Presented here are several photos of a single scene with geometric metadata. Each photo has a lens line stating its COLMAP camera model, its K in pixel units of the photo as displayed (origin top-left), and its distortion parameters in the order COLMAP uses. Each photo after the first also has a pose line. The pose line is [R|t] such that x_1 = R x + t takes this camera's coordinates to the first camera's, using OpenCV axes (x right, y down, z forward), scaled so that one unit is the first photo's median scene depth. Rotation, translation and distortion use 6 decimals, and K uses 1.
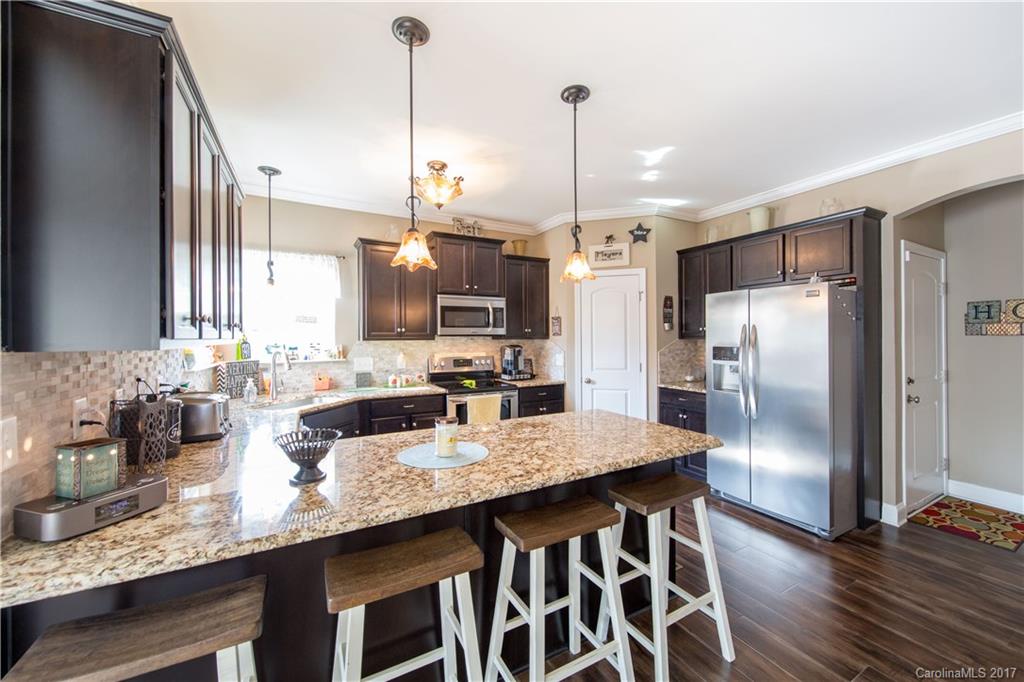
lens RADIAL K [[386.0, 0, 520.9], [0, 386.0, 337.9], [0, 0, 1]] dist [0.007054, -0.000323]
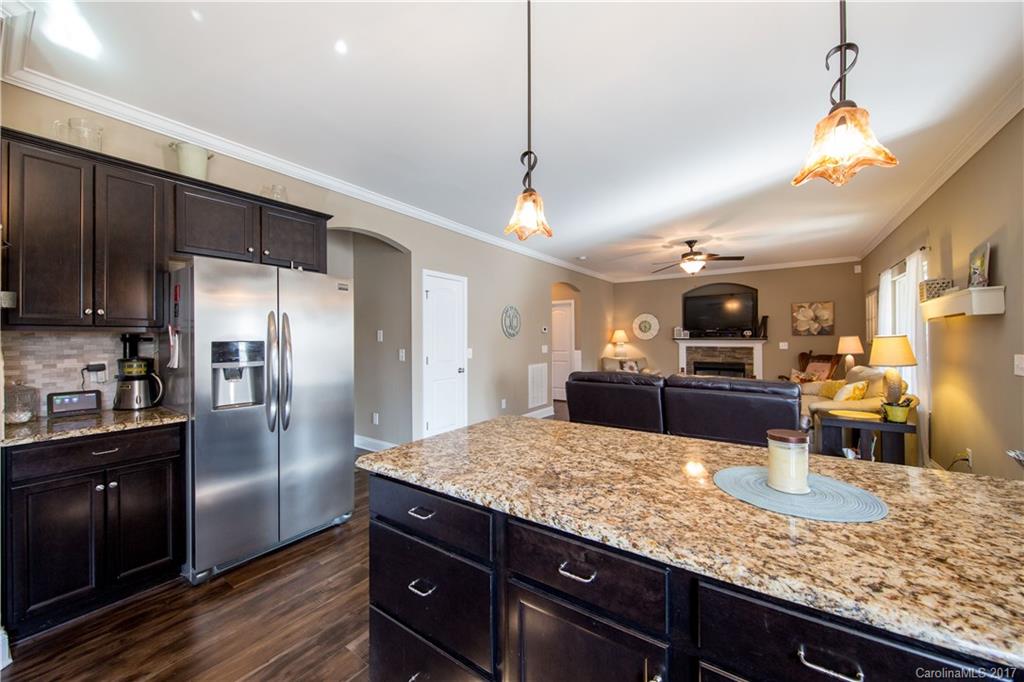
lens RADIAL K [[382.2, 0, 513.6], [0, 382.2, 335.9], [0, 0, 1]] dist [-0.002417, -0.000646]
pose [[-0.435673, 0.013669, 0.900001, -0.233855], [0.009174, 0.999900, -0.010745, 0.019532], [-0.900058, 0.003575, -0.435755, 0.693044]]
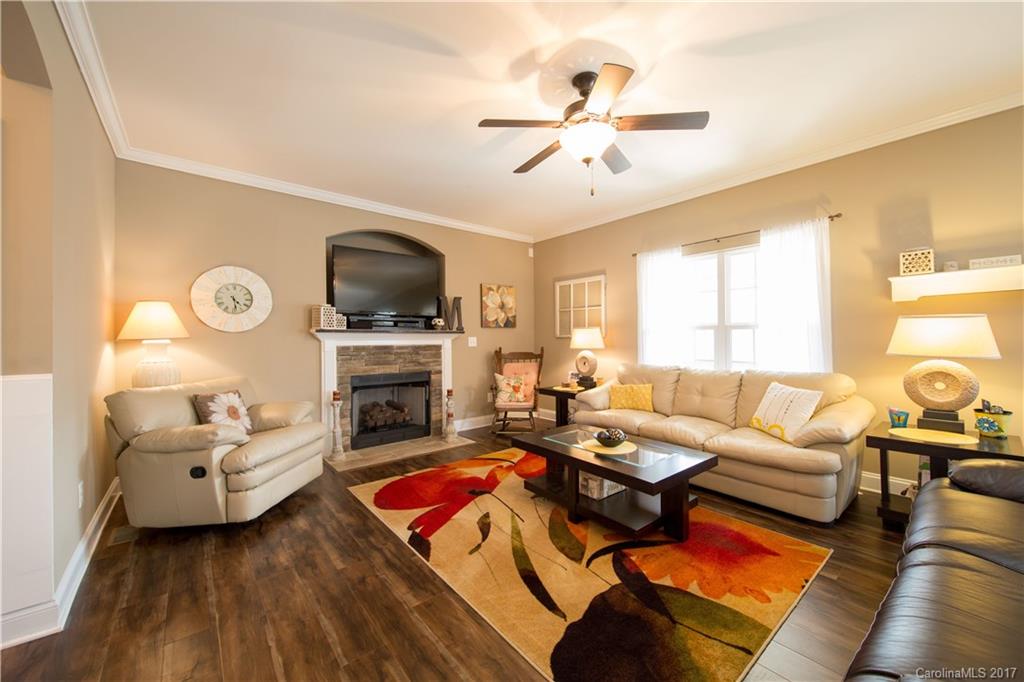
lens RADIAL K [[386.0, 0, 512.5], [0, 386.0, 337.2], [0, 0, 1]] dist [0.007054, -0.000323]
pose [[-0.982327, 0.013759, -0.186668, 0.930616], [0.014053, 0.999901, -0.000250, 0.044536], [0.186646, -0.002869, -0.982423, 0.048270]]
